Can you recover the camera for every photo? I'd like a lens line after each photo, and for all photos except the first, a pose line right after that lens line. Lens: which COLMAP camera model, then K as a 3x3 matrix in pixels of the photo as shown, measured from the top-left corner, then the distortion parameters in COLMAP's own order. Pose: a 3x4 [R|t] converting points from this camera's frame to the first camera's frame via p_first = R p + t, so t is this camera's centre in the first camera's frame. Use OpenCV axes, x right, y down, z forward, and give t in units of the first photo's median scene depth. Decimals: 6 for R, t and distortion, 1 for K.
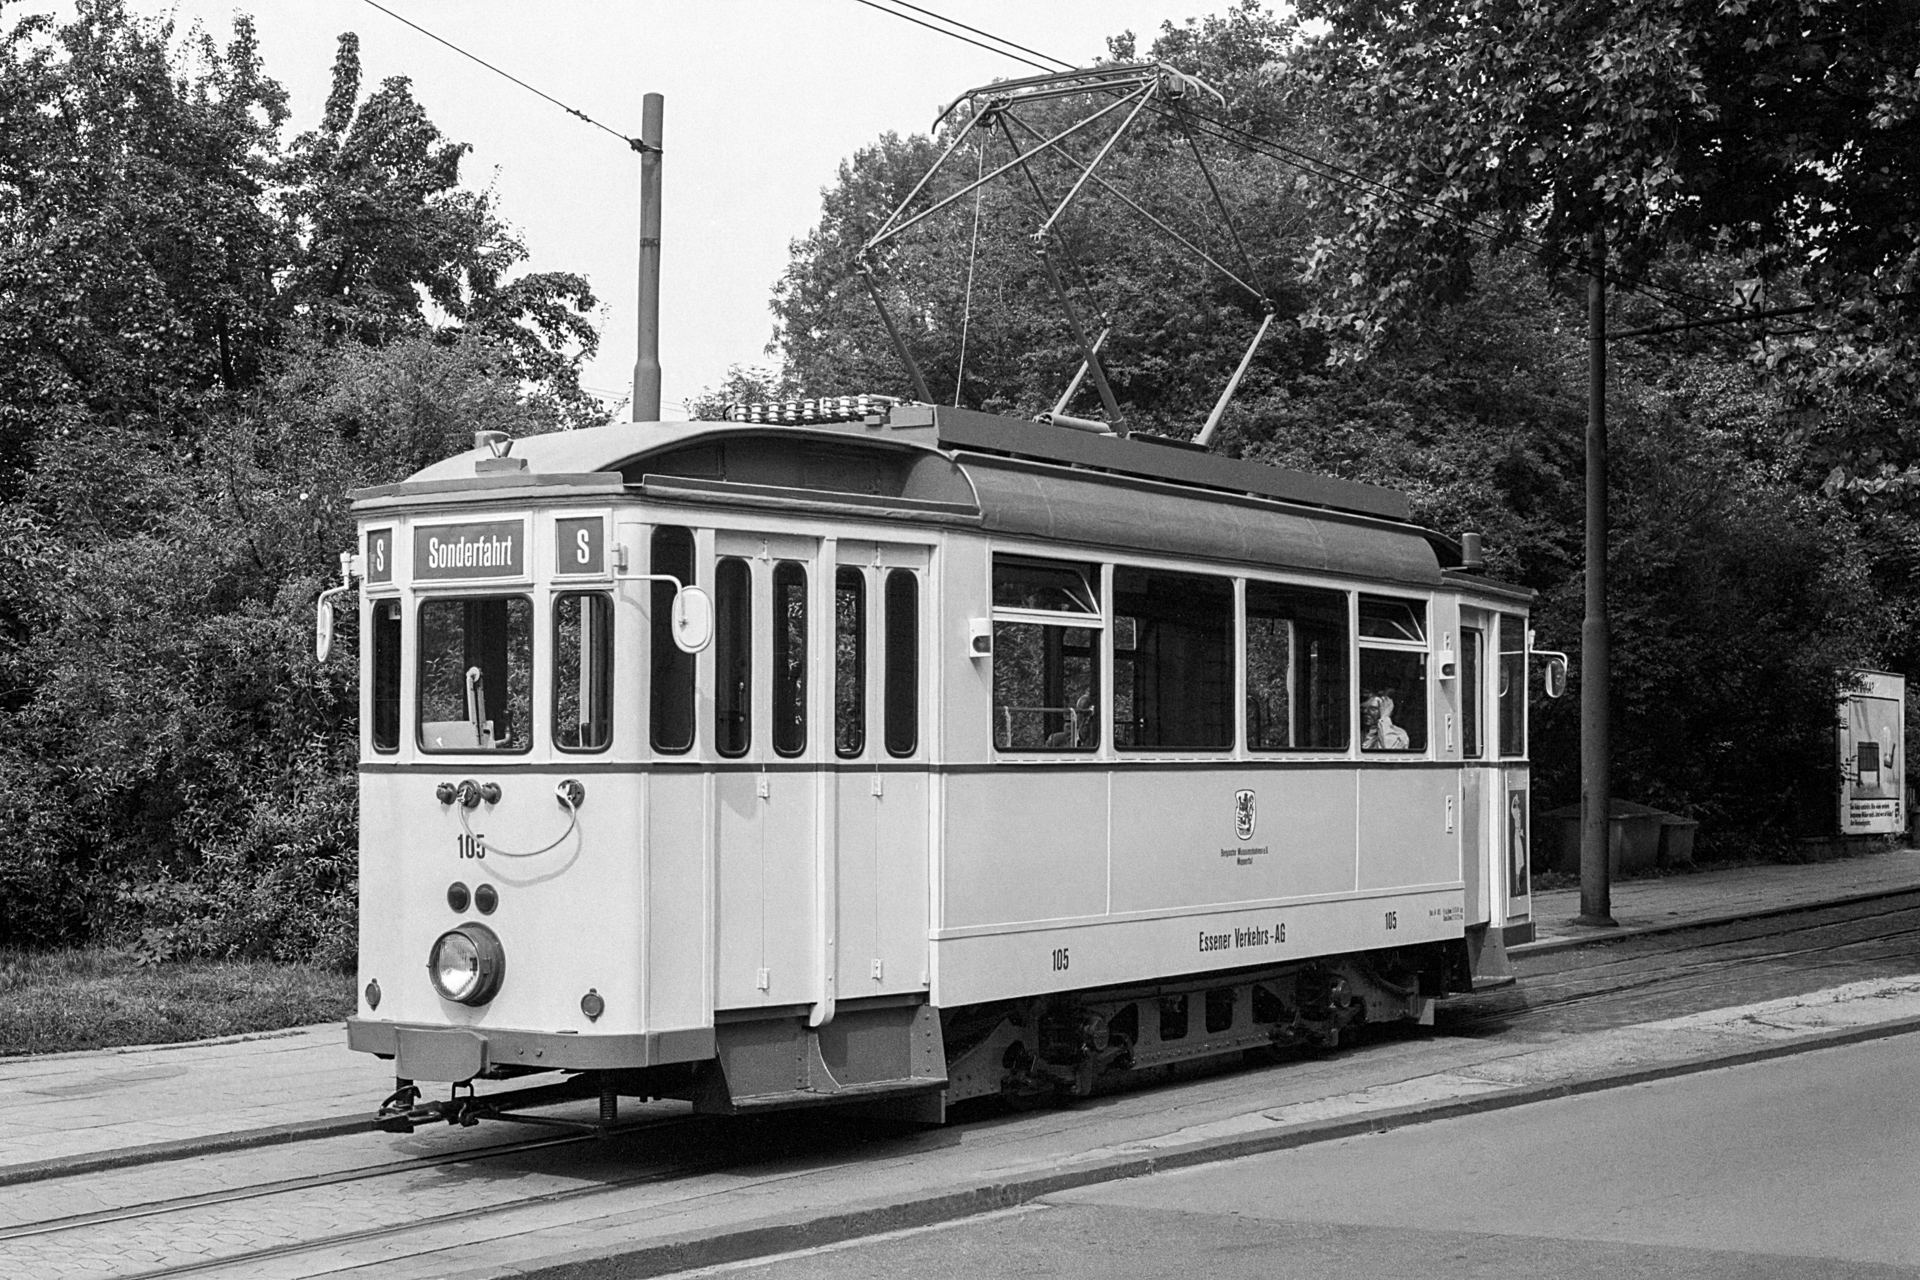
lens RADIAL K [[3049.5, 0, 959.4], [0, 3049.5, 511.7], [0, 0, 1]] dist [-0.036971, -0.095581]
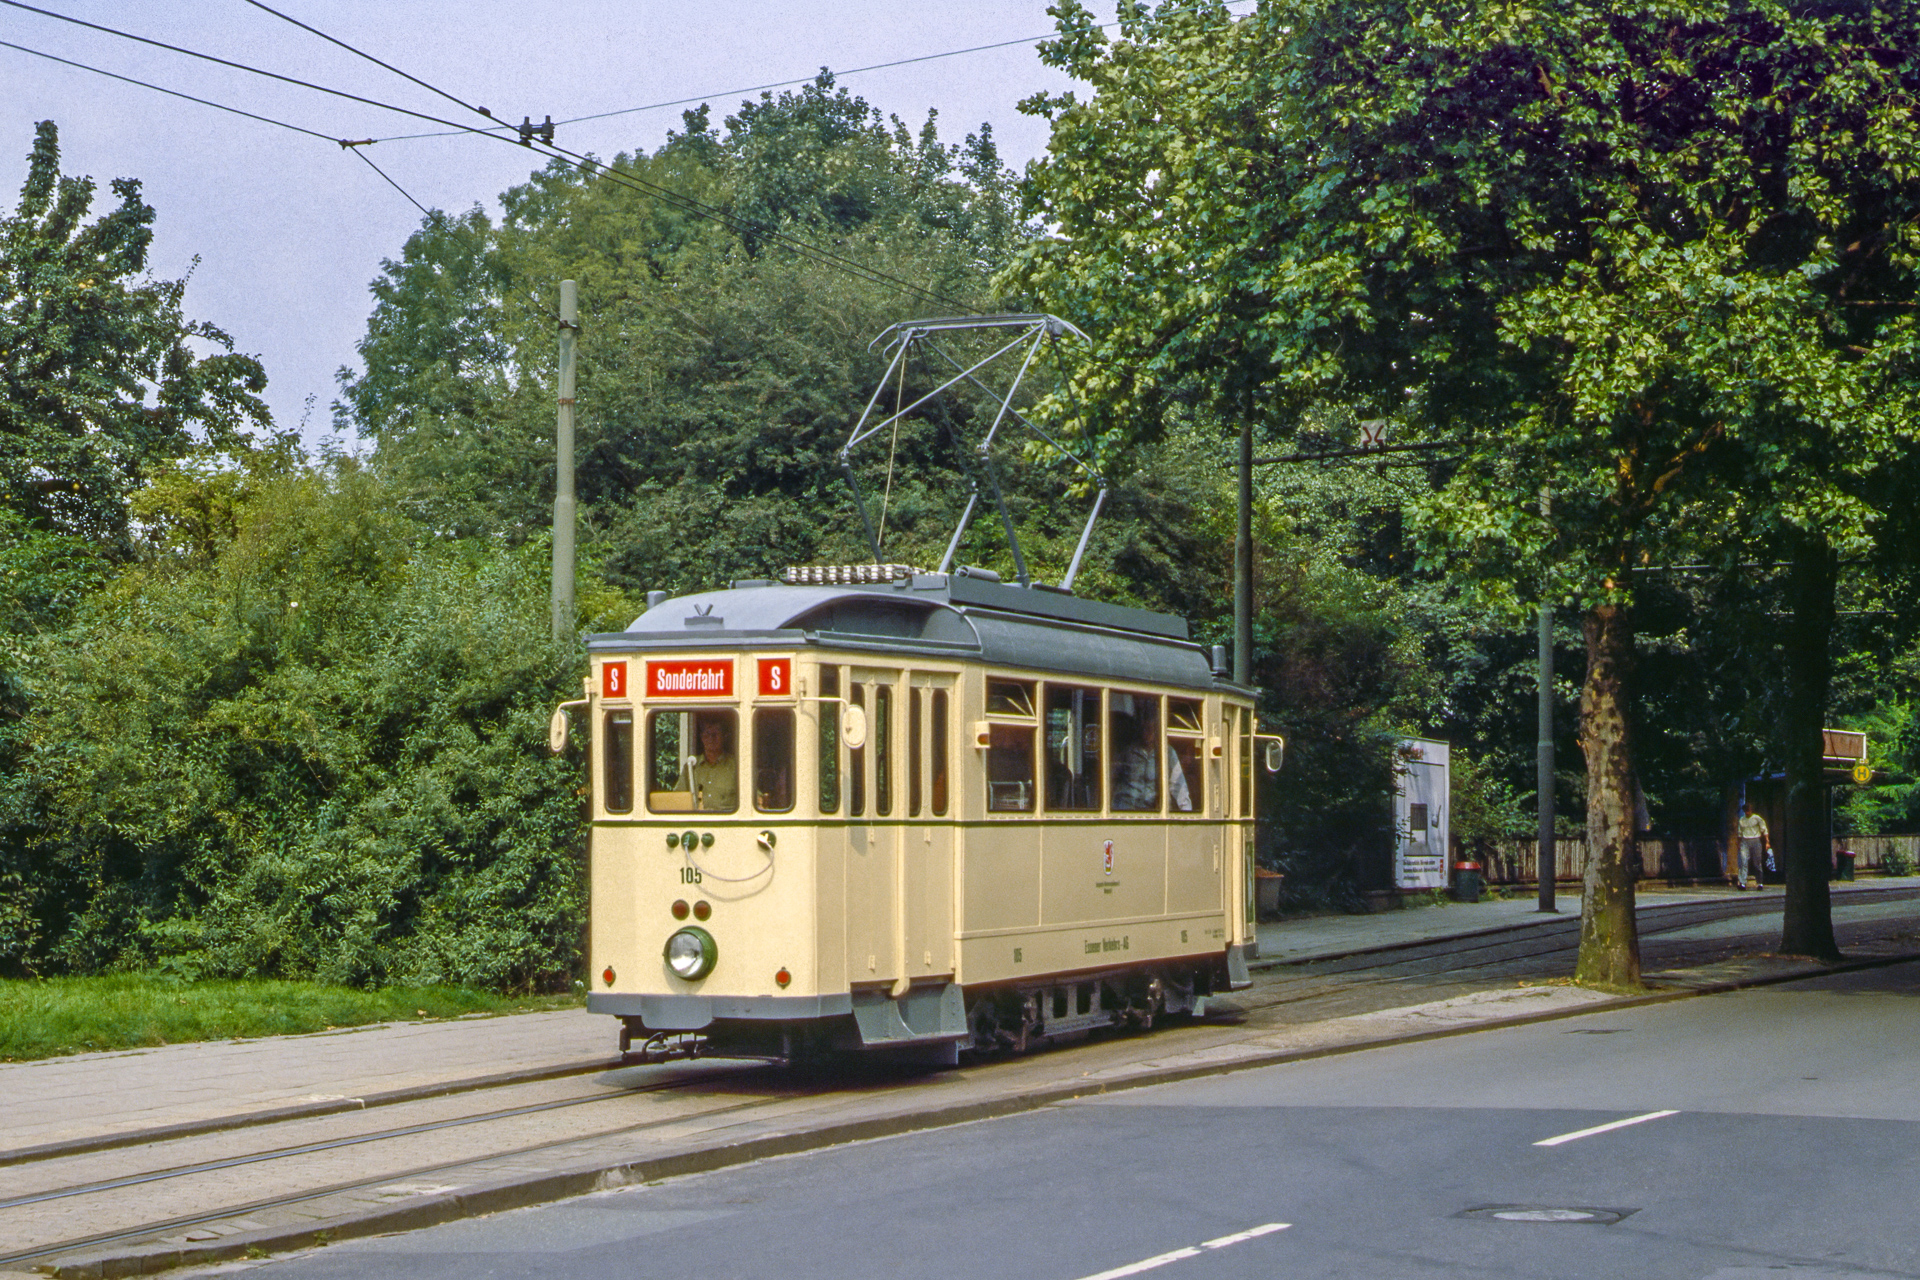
lens RADIAL K [[3560.9, 0, 957.6], [0, 3560.9, 438.9], [0, 0, 1]] dist [-0.033910, 0.077625]
pose [[0.981028, 0.020753, 0.192750, -0.331595], [-0.015847, 0.999511, -0.026961, -0.053776], [-0.193215, 0.023395, 0.980877, -0.673018]]
